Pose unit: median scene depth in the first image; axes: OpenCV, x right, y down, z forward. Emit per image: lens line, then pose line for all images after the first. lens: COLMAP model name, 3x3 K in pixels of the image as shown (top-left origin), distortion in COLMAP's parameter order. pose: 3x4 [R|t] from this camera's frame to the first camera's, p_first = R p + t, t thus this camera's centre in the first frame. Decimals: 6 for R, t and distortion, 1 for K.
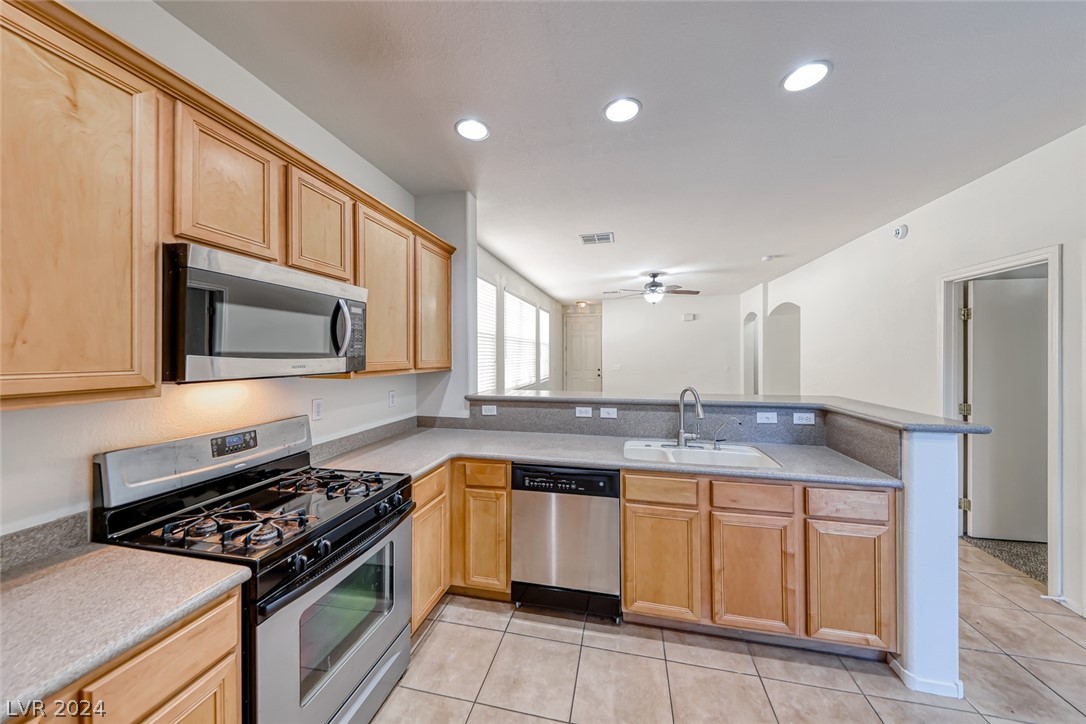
lens RADIAL K [[369.7, 0, 540.6], [0, 369.7, 355.7], [0, 0, 1]] dist [0.024661, -0.007618]
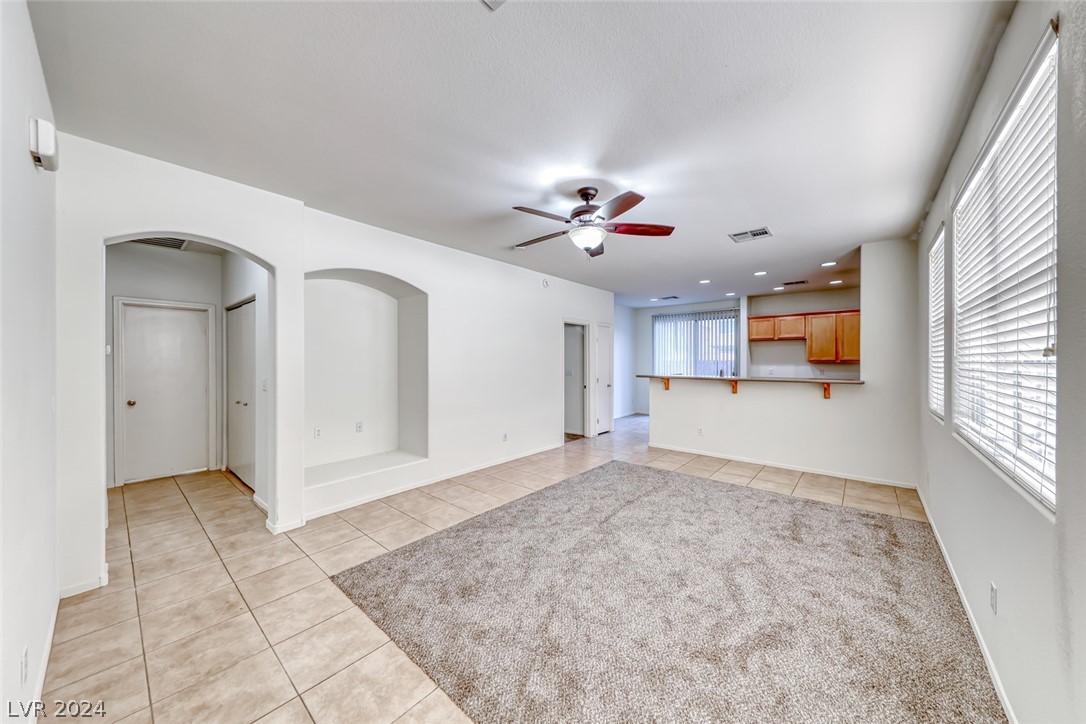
lens RADIAL K [[371.0, 0, 539.4], [0, 371.0, 357.3], [0, 0, 1]] dist [0.018934, -0.006462]
pose [[-0.882591, 0.005577, 0.470109, 0.305907], [0.004044, 0.999983, -0.004270, 0.016494], [-0.470125, -0.001868, -0.882598, 3.594926]]
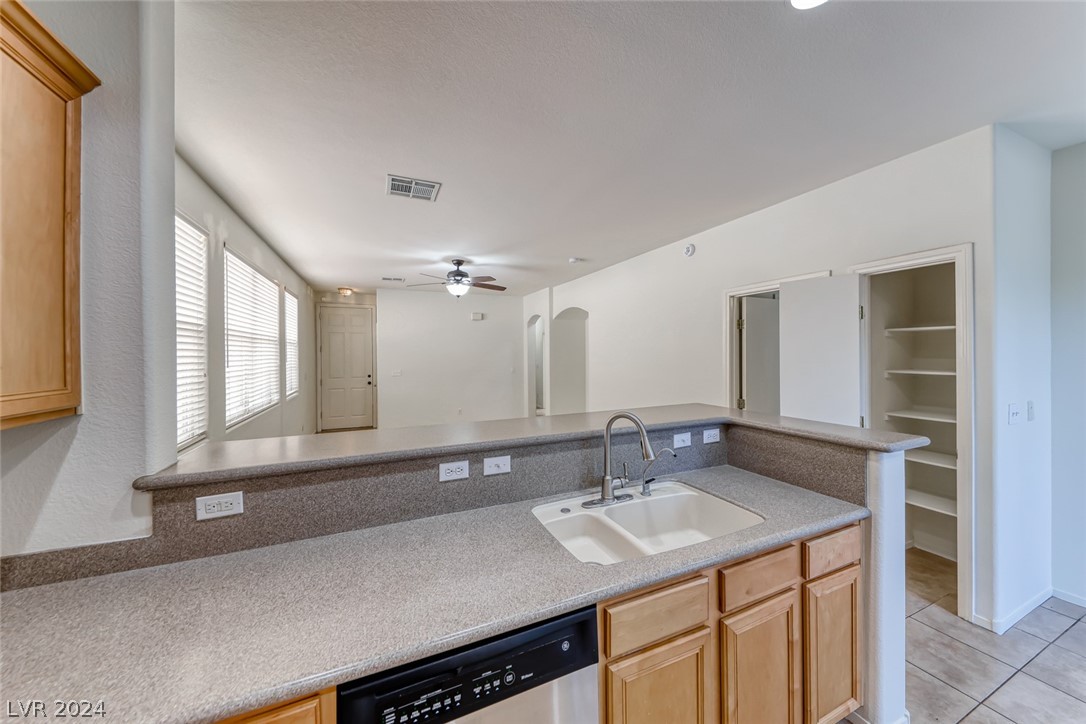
lens RADIAL K [[371.0, 0, 539.4], [0, 371.0, 357.3], [0, 0, 1]] dist [0.018934, -0.006462]
pose [[0.800723, -0.008404, 0.598976, -0.121882], [0.005837, 0.999964, 0.006227, -0.020203], [-0.599006, -0.001490, 0.800743, 0.537140]]
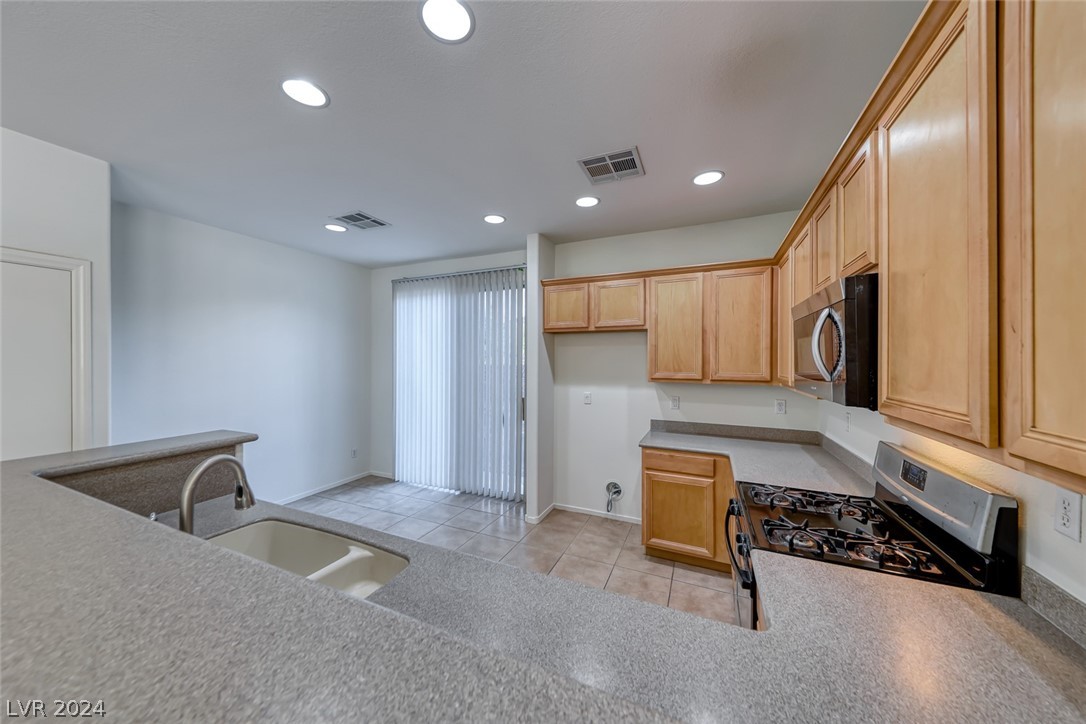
lens RADIAL K [[371.3, 0, 539.1], [0, 371.3, 360.2], [0, 0, 1]] dist [0.005873, -0.000077]
pose [[-0.979489, -0.000171, 0.201499, -0.063249], [0.000455, 0.999995, 0.003062, -0.031364], [-0.201499, 0.003090, -0.979484, 1.321351]]
